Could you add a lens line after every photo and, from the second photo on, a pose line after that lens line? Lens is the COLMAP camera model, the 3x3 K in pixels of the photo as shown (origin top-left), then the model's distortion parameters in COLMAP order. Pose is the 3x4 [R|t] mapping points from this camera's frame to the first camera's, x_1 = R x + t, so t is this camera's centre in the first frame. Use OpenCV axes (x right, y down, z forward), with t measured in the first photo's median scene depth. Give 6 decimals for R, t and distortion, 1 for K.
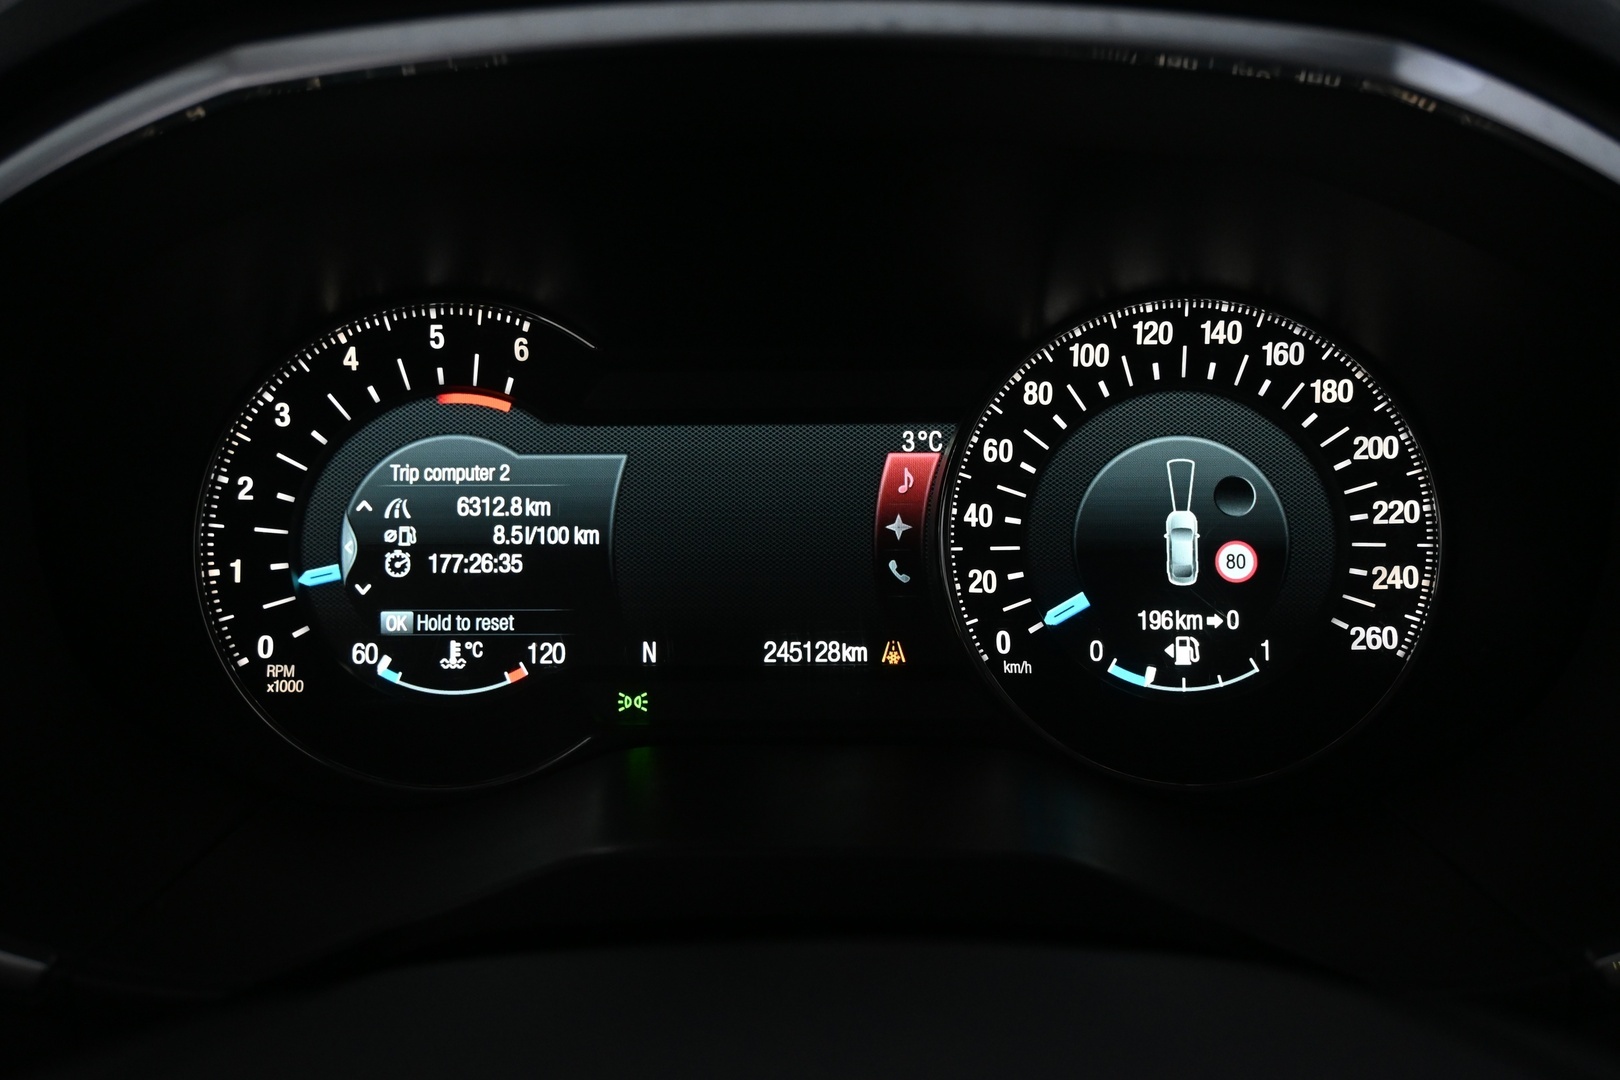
lens RADIAL K [[1880.7, 0, 803.9], [0, 1880.7, 549.8], [0, 0, 1]] dist [0.015115, 0.000000]
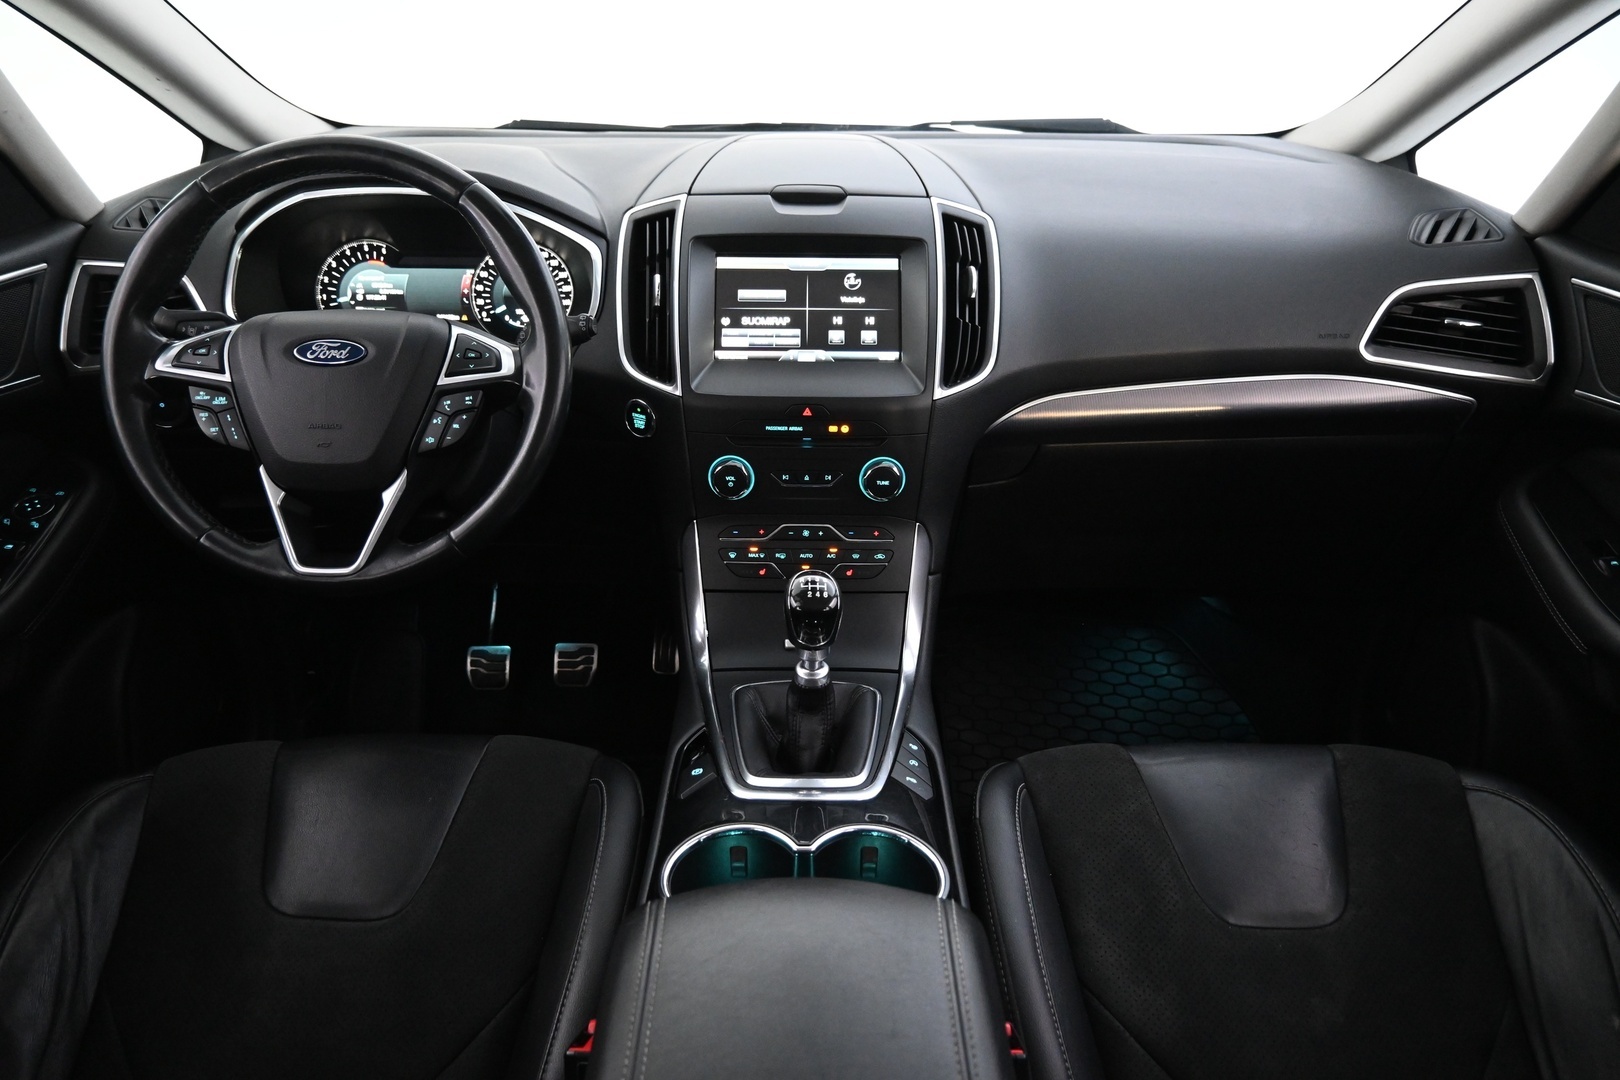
lens RADIAL K [[1121.8, 0, 815.3], [0, 1121.8, 548.9], [0, 0, 1]] dist [-0.000995, -0.005615]
pose [[0.999770, 0.014865, 0.015439, 0.906070], [-0.016226, 0.995613, 0.092145, 0.363782], [-0.014002, -0.092375, 0.995626, -1.901810]]
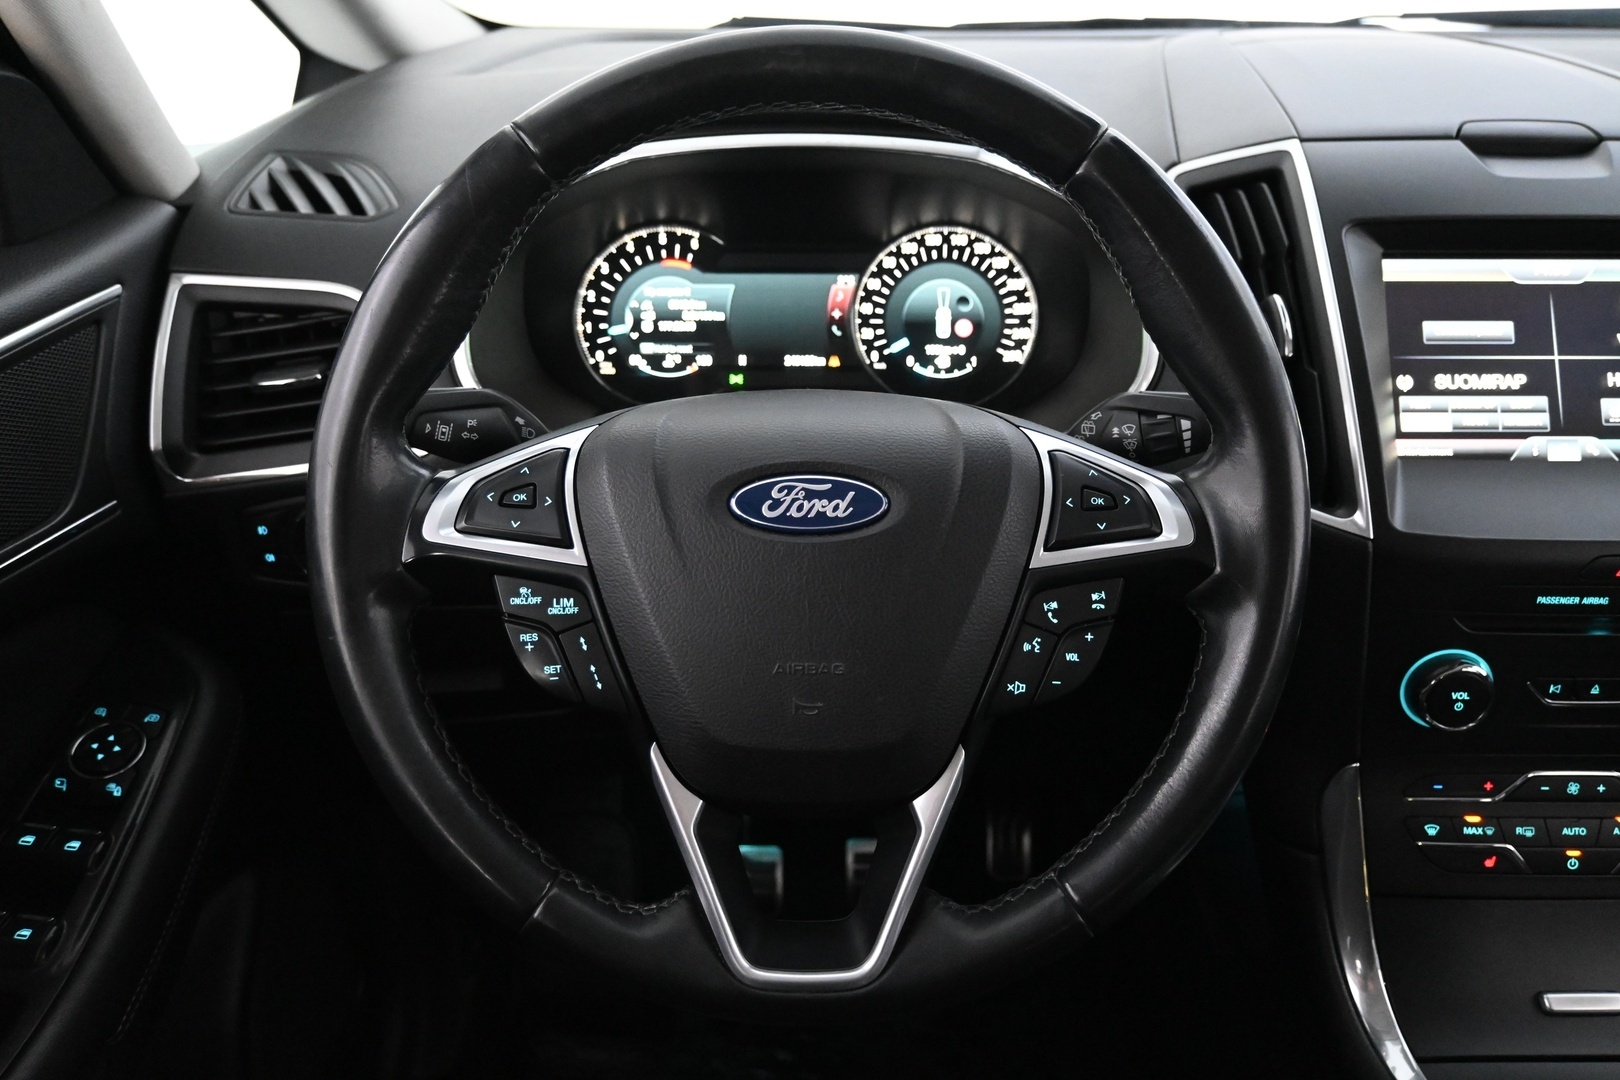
lens RADIAL K [[1280.2, 0, 803.5], [0, 1280.2, 544.7], [0, 0, 1]] dist [-0.010190, -0.003090]
pose [[0.999932, 0.007270, 0.009169, -0.010690], [-0.008240, 0.993834, 0.110570, 0.113796], [-0.008308, -0.110638, 0.993826, -0.836440]]
